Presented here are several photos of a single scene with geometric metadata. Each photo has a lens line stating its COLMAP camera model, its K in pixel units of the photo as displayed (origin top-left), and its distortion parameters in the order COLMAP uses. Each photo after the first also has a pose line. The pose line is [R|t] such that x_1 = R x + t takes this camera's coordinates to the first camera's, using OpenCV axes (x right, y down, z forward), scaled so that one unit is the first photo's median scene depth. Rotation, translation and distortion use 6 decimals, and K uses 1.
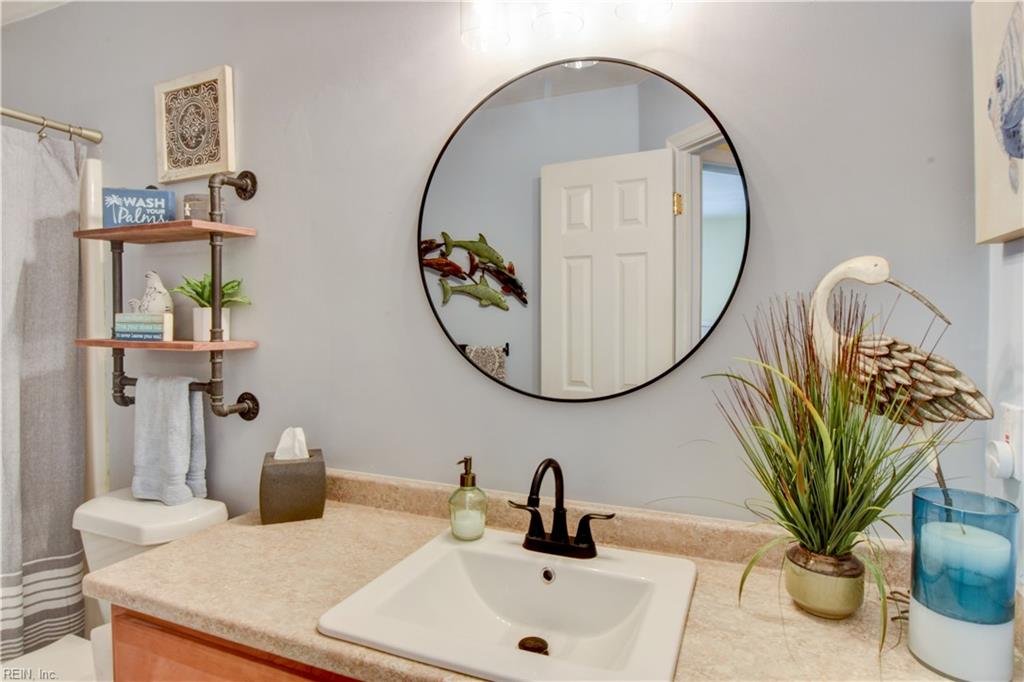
lens RADIAL K [[574.5, 0, 515.8], [0, 574.5, 303.1], [0, 0, 1]] dist [-0.005154, 0.002734]
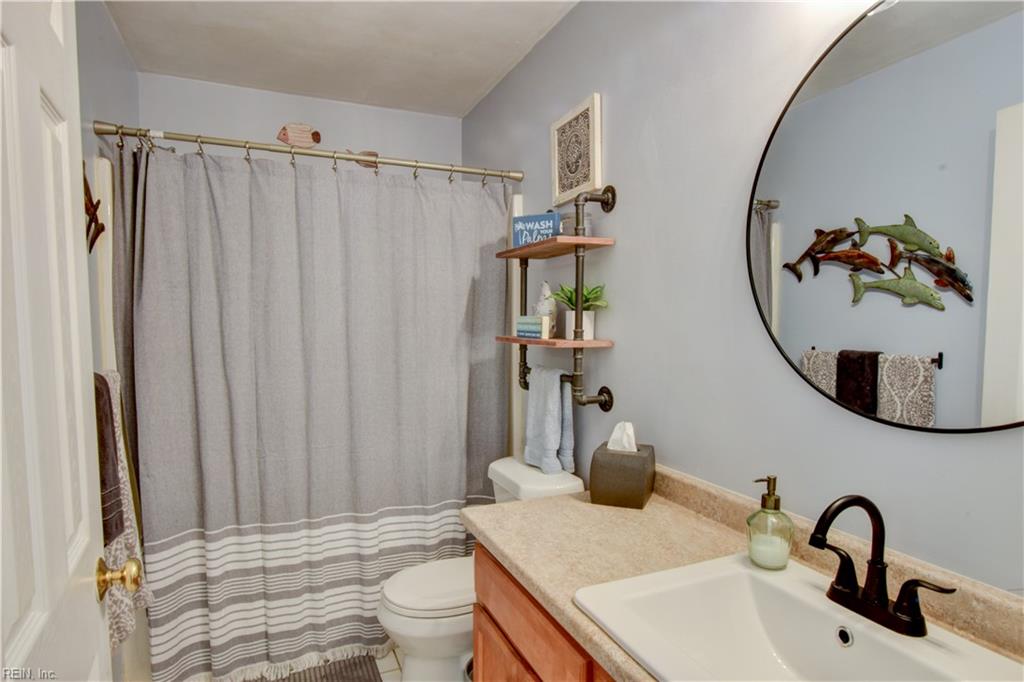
lens RADIAL K [[579.3, 0, 509.4], [0, 579.3, 329.3], [0, 0, 1]] dist [-0.003669, 0.001381]
pose [[0.725444, 0.011509, -0.688185, 0.169514], [0.017053, 0.999253, 0.034688, 0.002493], [0.688070, -0.036900, 0.724706, 0.060367]]
